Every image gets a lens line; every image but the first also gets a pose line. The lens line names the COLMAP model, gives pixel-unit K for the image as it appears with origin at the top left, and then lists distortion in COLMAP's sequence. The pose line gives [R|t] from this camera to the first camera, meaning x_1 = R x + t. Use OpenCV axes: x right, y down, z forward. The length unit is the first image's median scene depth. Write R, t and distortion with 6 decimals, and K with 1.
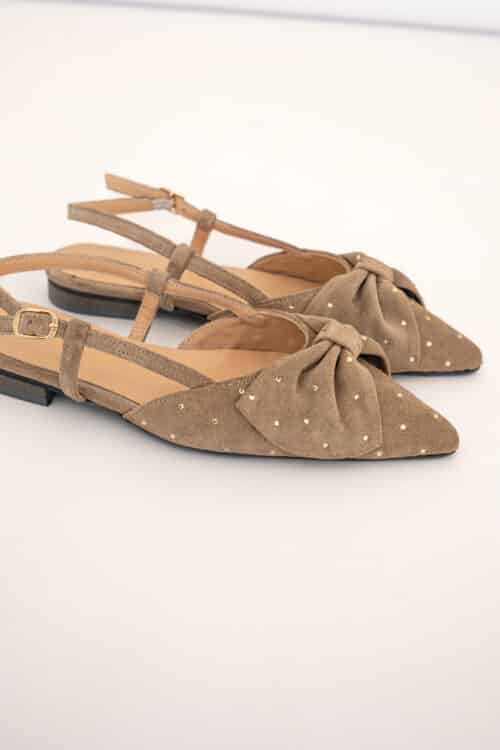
lens RADIAL K [[744.1, 0, 250.0], [0, 744.1, 375.0], [0, 0, 1]] dist [-0.003008, -0.000107]
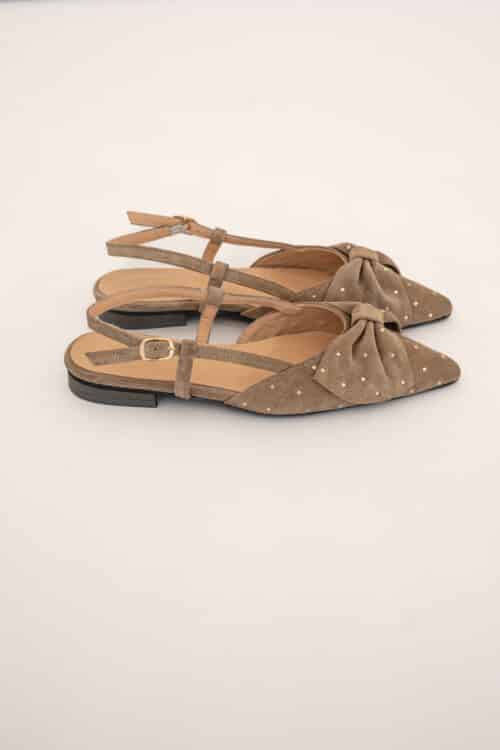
lens RADIAL K [[744.1, 0, 250.0], [0, 744.1, 375.0], [0, 0, 1]] dist [-0.003008, -0.000107]
pose [[0.968962, -0.202068, 0.142413, -0.274023], [0.192387, 0.978143, 0.078891, -0.081208], [-0.155241, -0.049044, 0.986658, -0.295902]]
